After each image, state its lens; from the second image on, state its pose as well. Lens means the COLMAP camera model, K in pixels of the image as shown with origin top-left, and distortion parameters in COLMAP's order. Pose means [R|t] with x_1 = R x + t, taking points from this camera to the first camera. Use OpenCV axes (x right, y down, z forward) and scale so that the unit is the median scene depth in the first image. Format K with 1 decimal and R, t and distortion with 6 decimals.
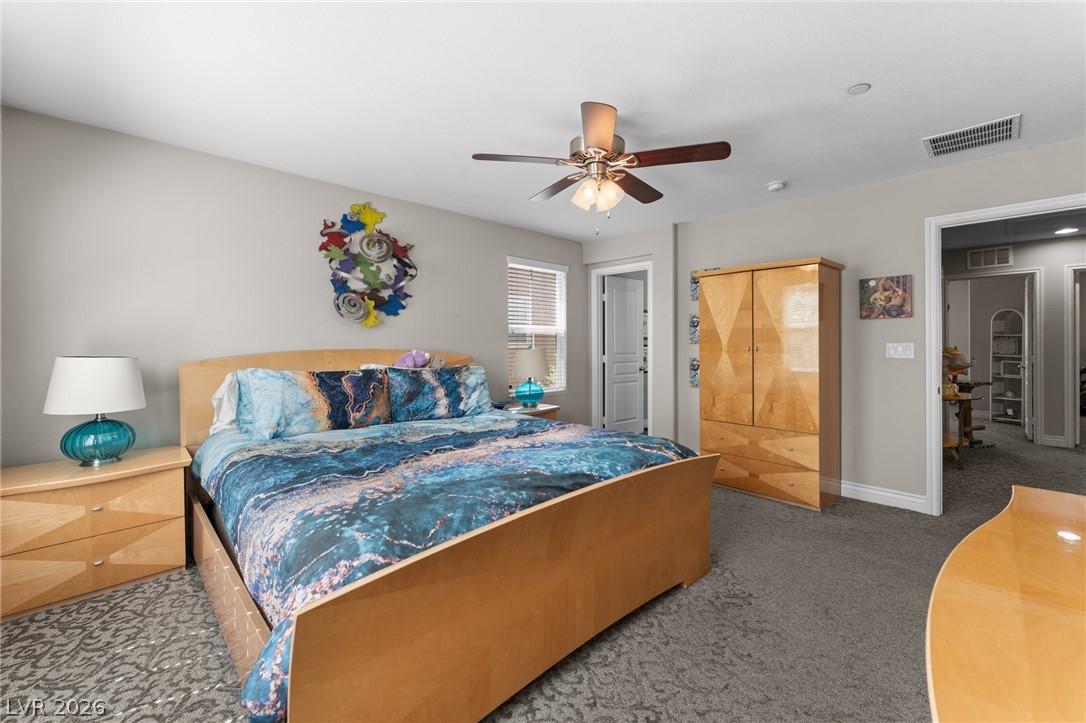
lens RADIAL K [[443.3, 0, 512.8], [0, 443.3, 374.9], [0, 0, 1]] dist [0.000134, -0.000578]
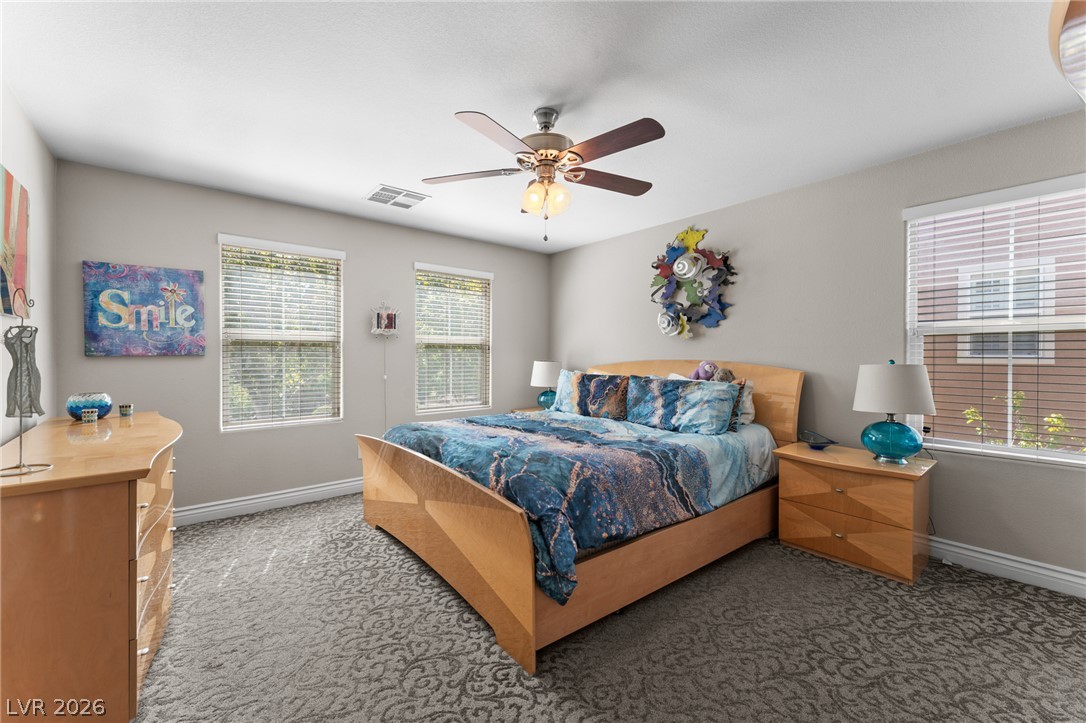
lens RADIAL K [[443.3, 0, 543.8], [0, 443.3, 356.3], [0, 0, 1]] dist [0.000134, -0.000578]
pose [[-0.054021, 0.009196, -0.998497, 0.841584], [-0.063790, 0.997883, 0.012642, -0.061037], [0.996500, 0.064377, -0.053320, 0.749358]]
